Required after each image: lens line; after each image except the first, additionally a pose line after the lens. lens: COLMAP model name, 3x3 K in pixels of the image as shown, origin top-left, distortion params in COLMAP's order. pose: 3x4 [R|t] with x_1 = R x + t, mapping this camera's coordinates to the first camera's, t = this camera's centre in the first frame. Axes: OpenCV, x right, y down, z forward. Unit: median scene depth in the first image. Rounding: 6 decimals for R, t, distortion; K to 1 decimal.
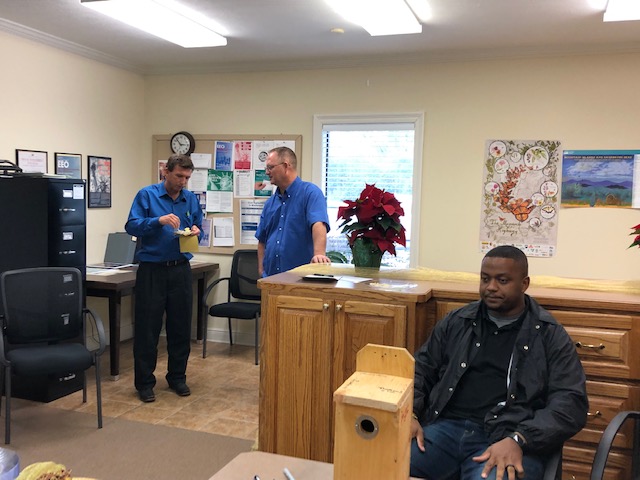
lens RADIAL K [[643.4, 0, 321.9], [0, 643.4, 240.8], [0, 0, 1]] dist [0.040111, 0.000000]
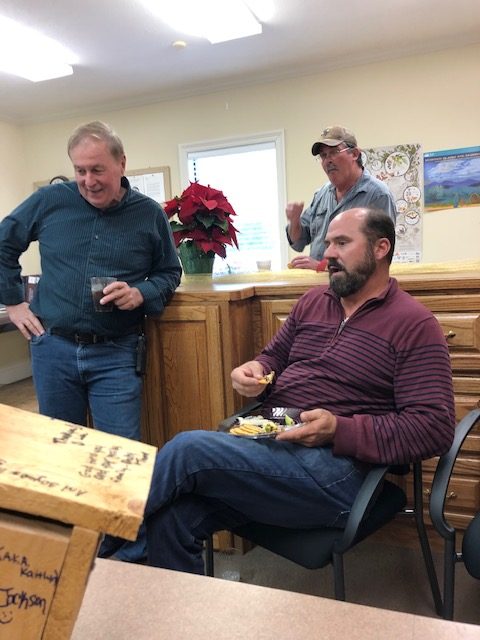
lens RADIAL K [[520.8, 0, 234.6], [0, 520.8, 321.4], [0, 0, 1]] dist [0.009273, 0.007859]
pose [[0.996073, -0.076254, -0.044986, 0.102925], [0.078803, 0.995207, 0.057901, 0.047215], [0.040355, -0.061219, 0.997308, 0.180155]]
